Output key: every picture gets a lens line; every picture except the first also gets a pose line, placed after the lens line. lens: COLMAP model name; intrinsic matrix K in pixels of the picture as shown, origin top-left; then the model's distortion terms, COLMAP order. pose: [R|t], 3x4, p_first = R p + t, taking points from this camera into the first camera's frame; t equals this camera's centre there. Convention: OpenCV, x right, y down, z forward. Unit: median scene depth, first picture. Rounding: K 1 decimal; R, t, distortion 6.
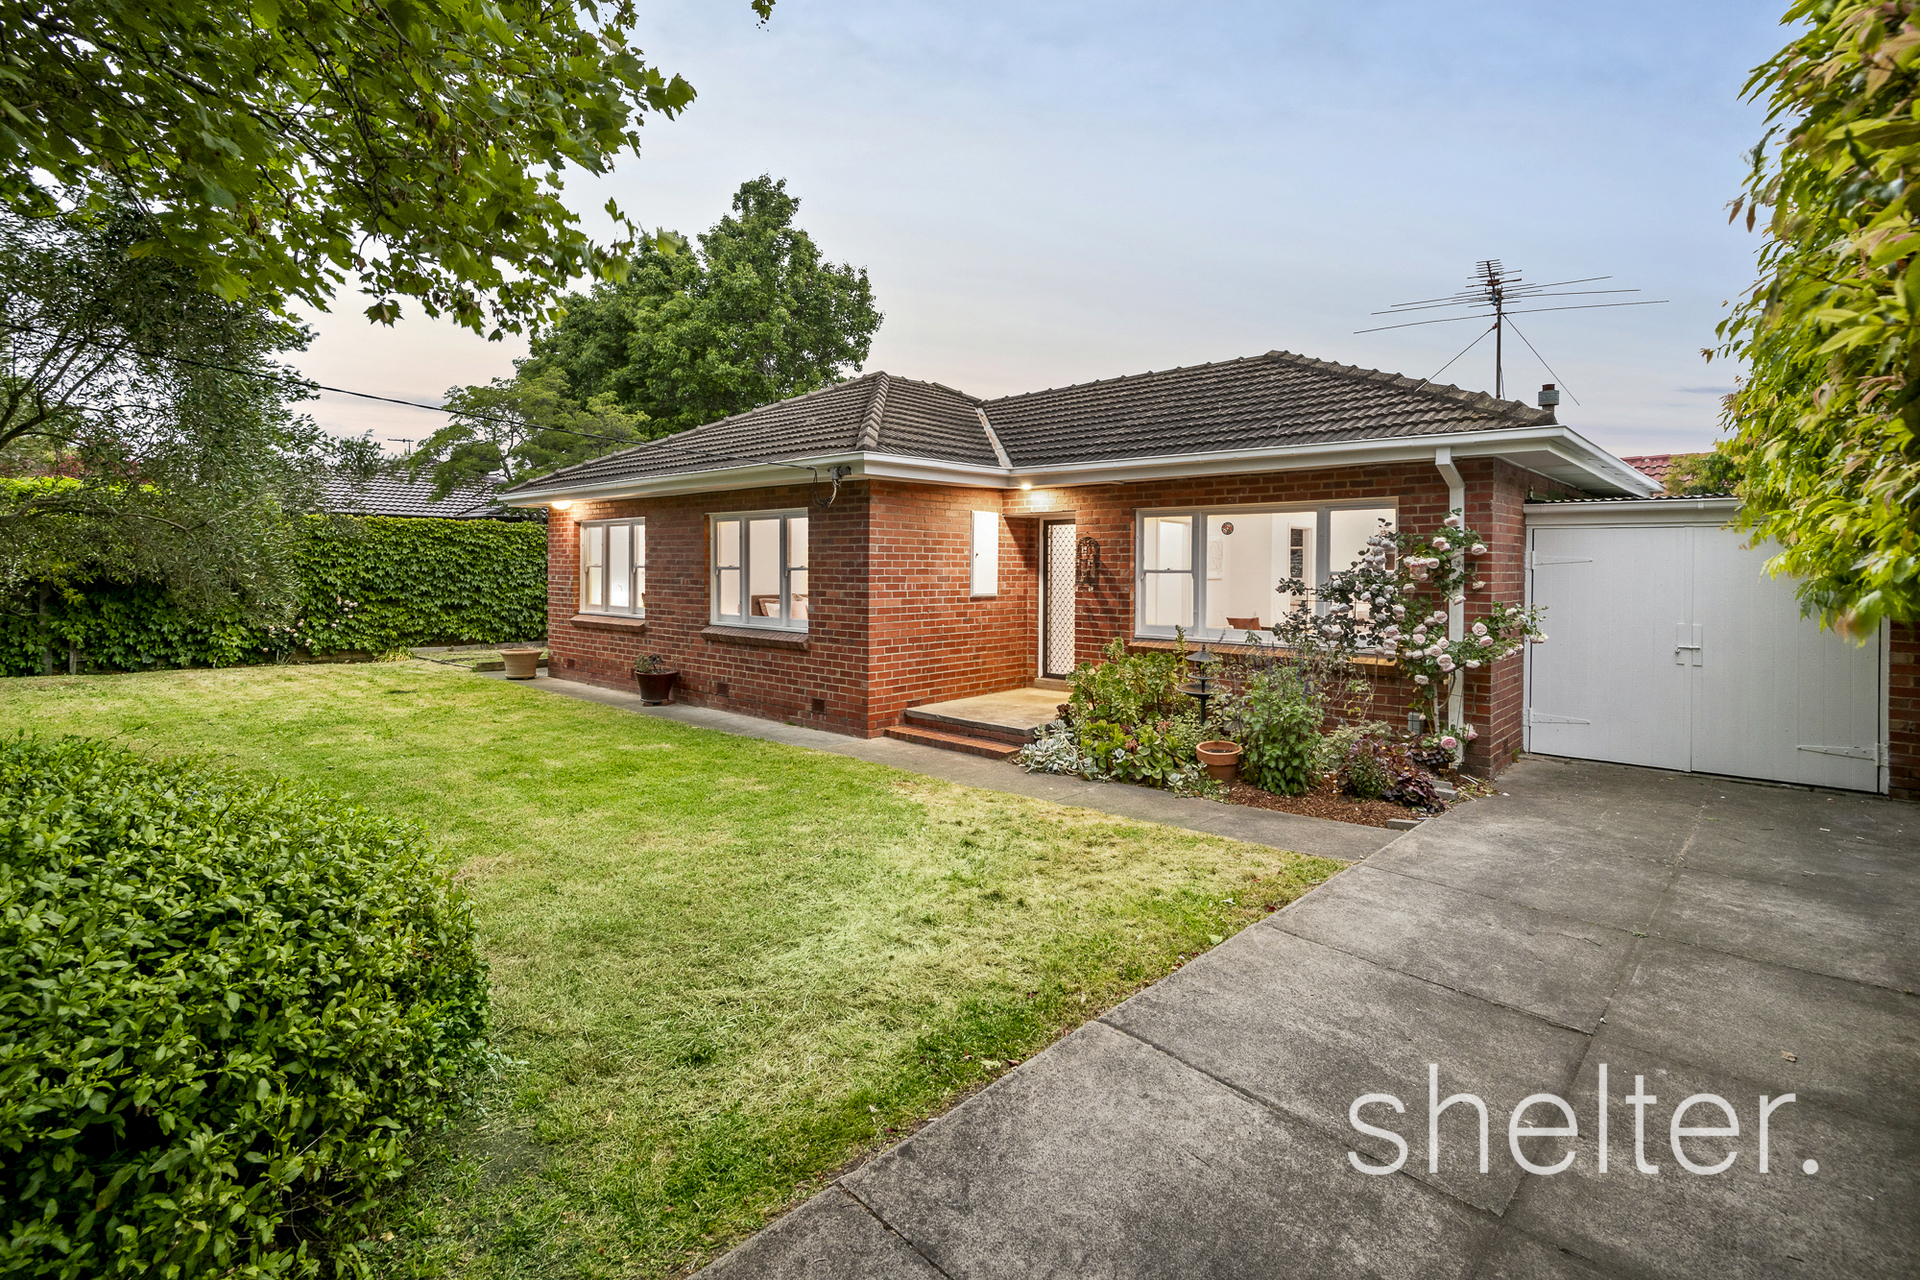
lens RADIAL K [[887.6, 0, 960.1], [0, 887.6, 602.0], [0, 0, 1]] dist [0.001861, 0.000025]
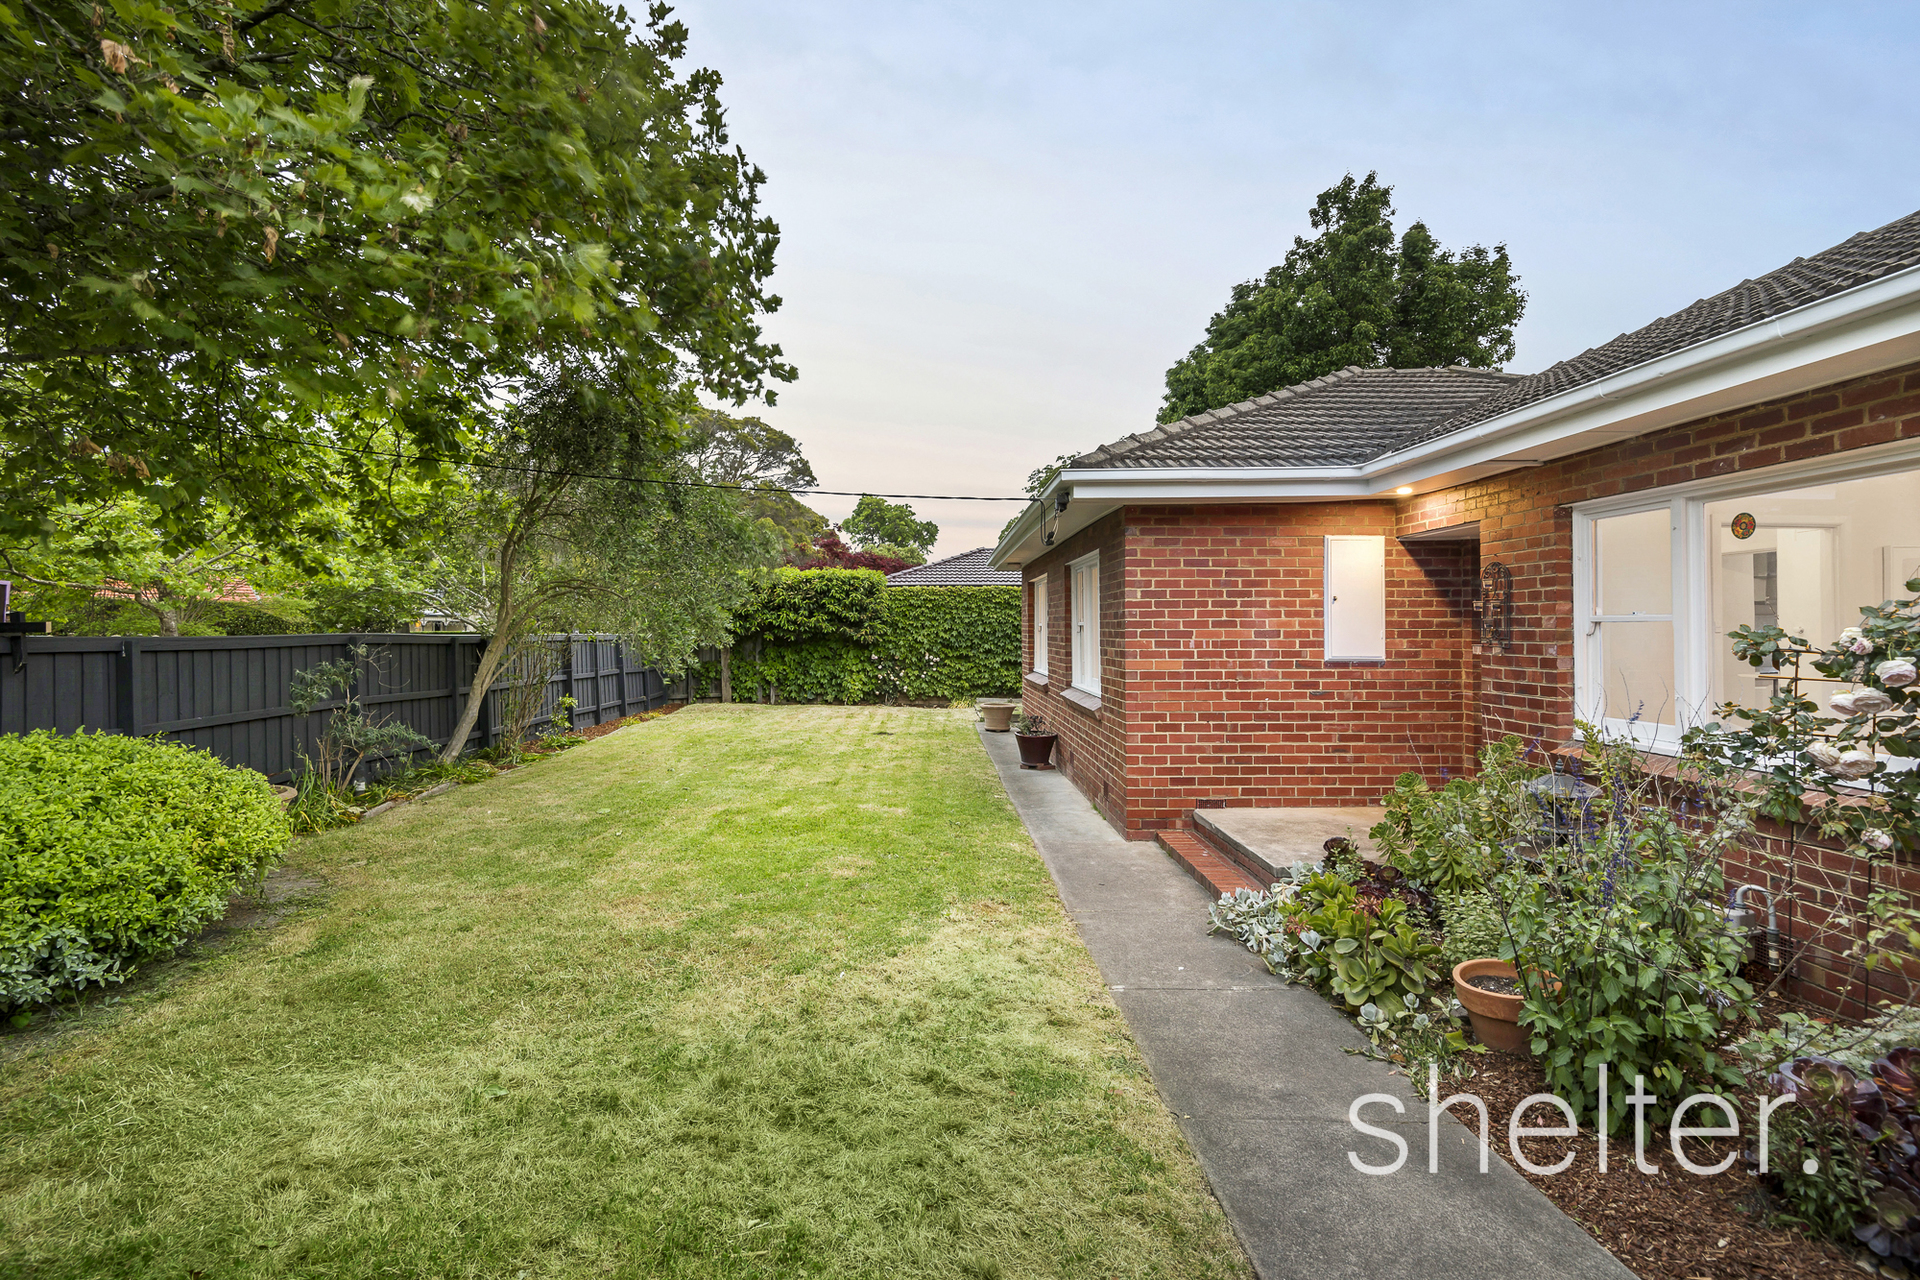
lens RADIAL K [[866.7, 0, 960.0], [0, 866.7, 640.0], [0, 0, 1]] dist [0.009810, -0.000094]
pose [[0.683511, 0.001485, -0.729939, 0.233657], [-0.023037, 0.999544, -0.019538, -0.001503], [0.729577, 0.030170, 0.683233, 0.251039]]
